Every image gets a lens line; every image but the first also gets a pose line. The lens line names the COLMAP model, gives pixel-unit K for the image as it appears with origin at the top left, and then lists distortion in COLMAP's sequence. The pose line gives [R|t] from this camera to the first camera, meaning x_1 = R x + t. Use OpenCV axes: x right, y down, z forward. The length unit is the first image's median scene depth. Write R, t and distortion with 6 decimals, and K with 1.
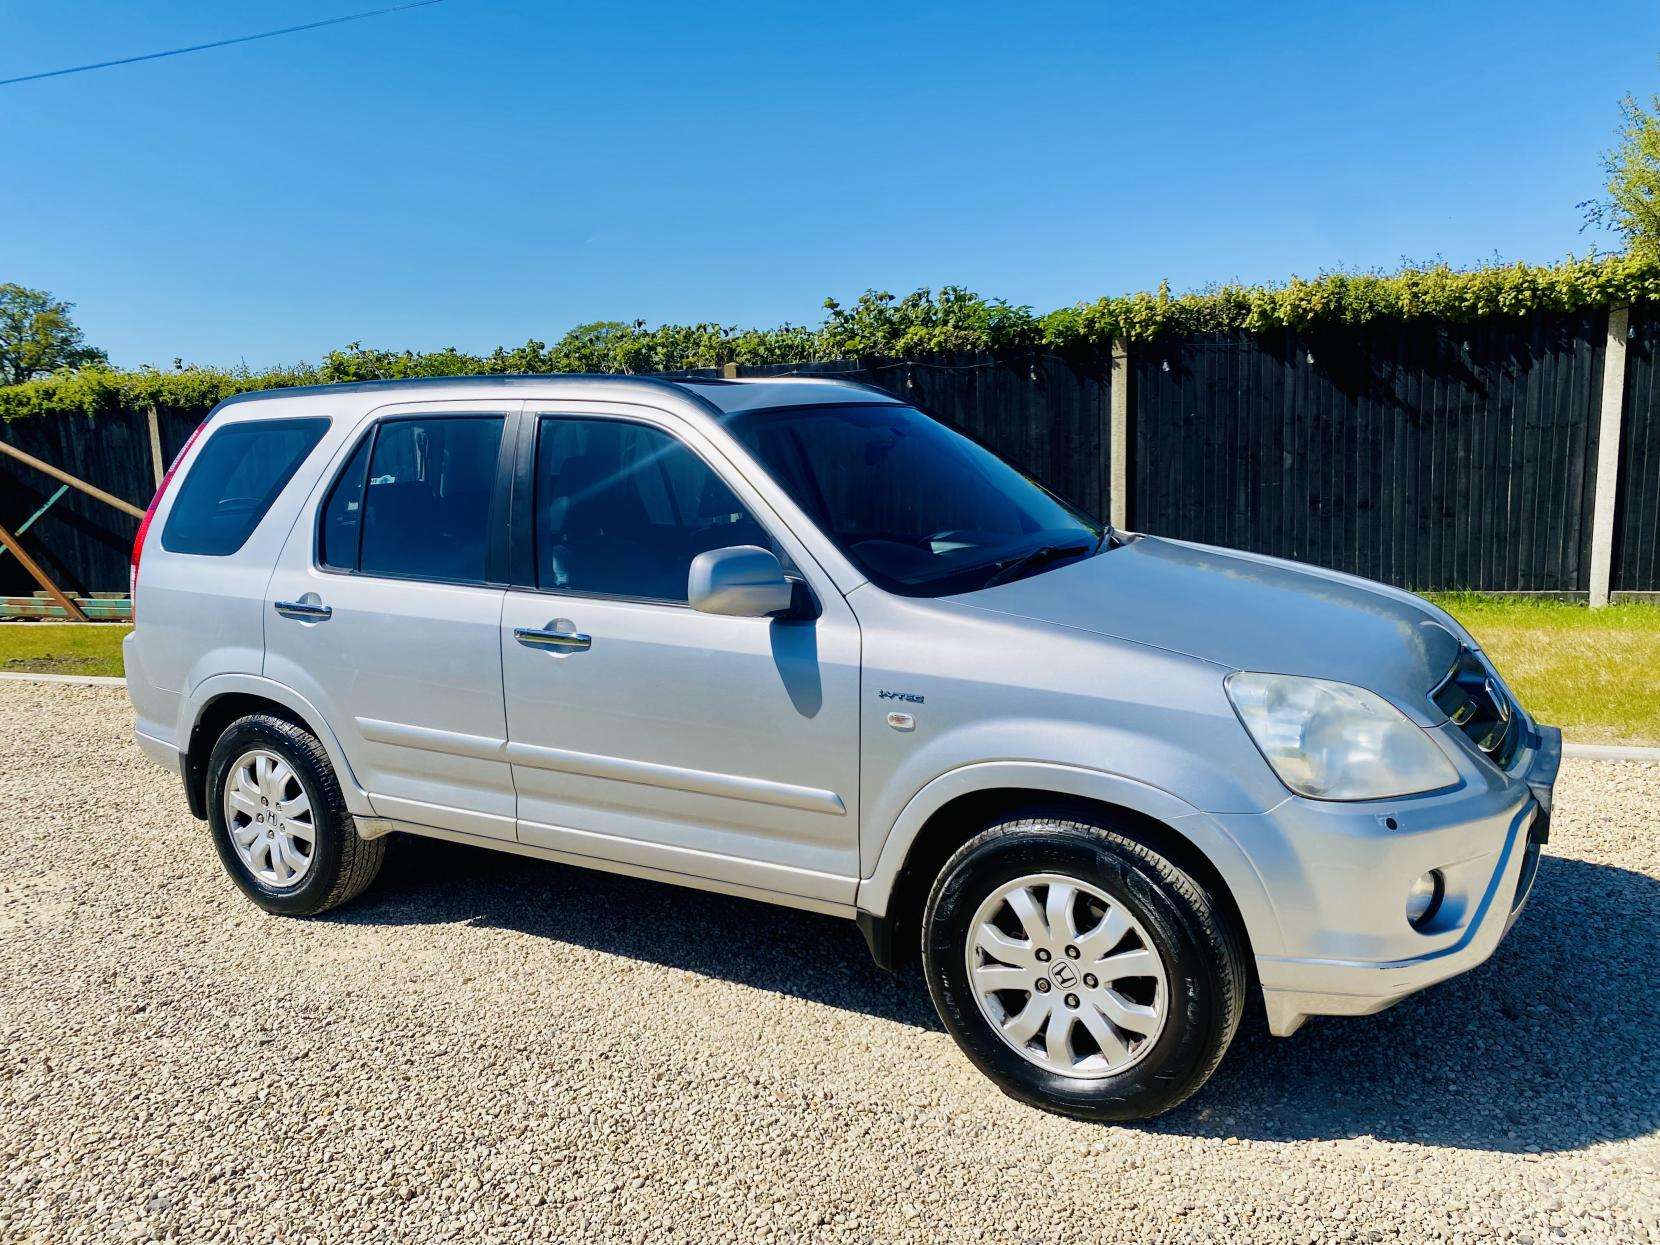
lens RADIAL K [[1283.6, 0, 862.0], [0, 1283.6, 632.6], [0, 0, 1]] dist [0.029922, -0.025803]
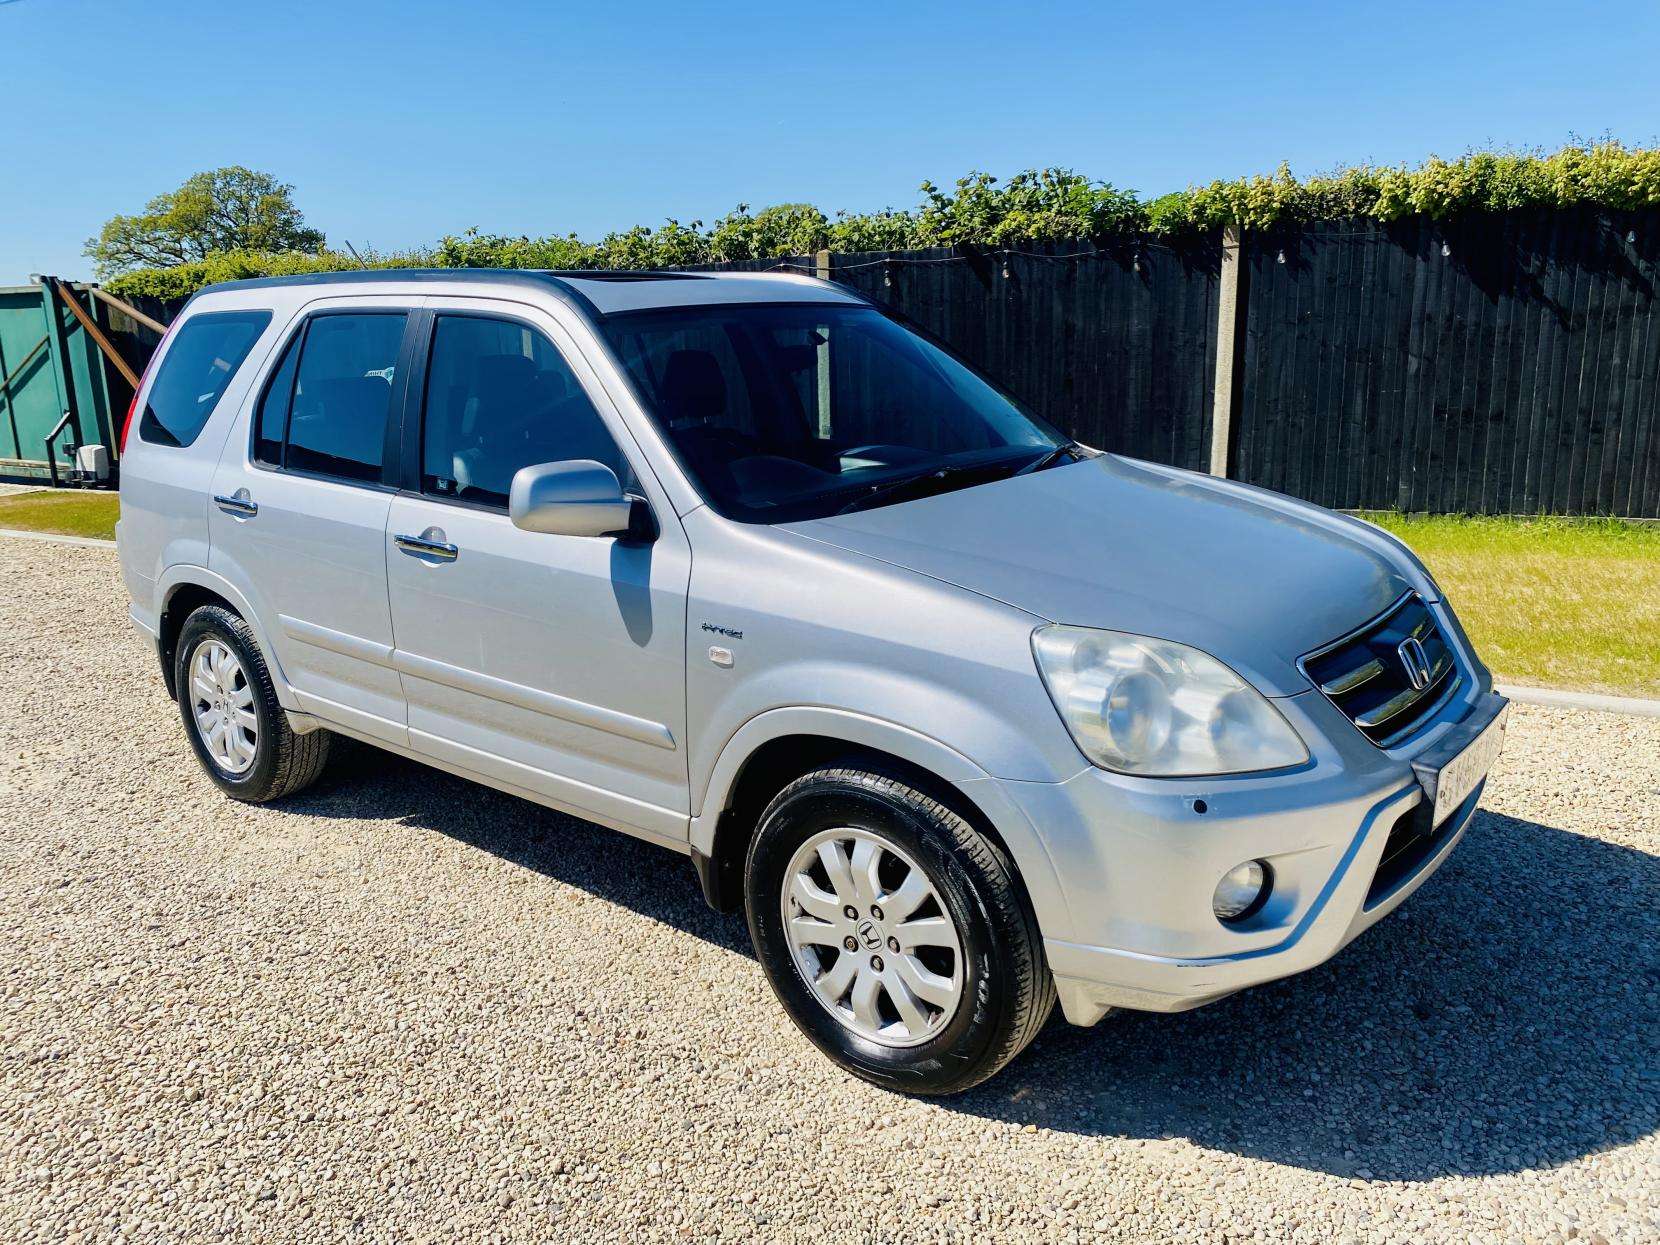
lens RADIAL K [[1283.6, 0, 881.5], [0, 1283.6, 620.6], [0, 0, 1]] dist [0.029922, -0.025803]
pose [[0.987570, 0.048988, -0.149352, 0.271390], [-0.037249, 0.996065, 0.080413, -0.034487], [0.152704, -0.073850, 0.985509, 0.091435]]
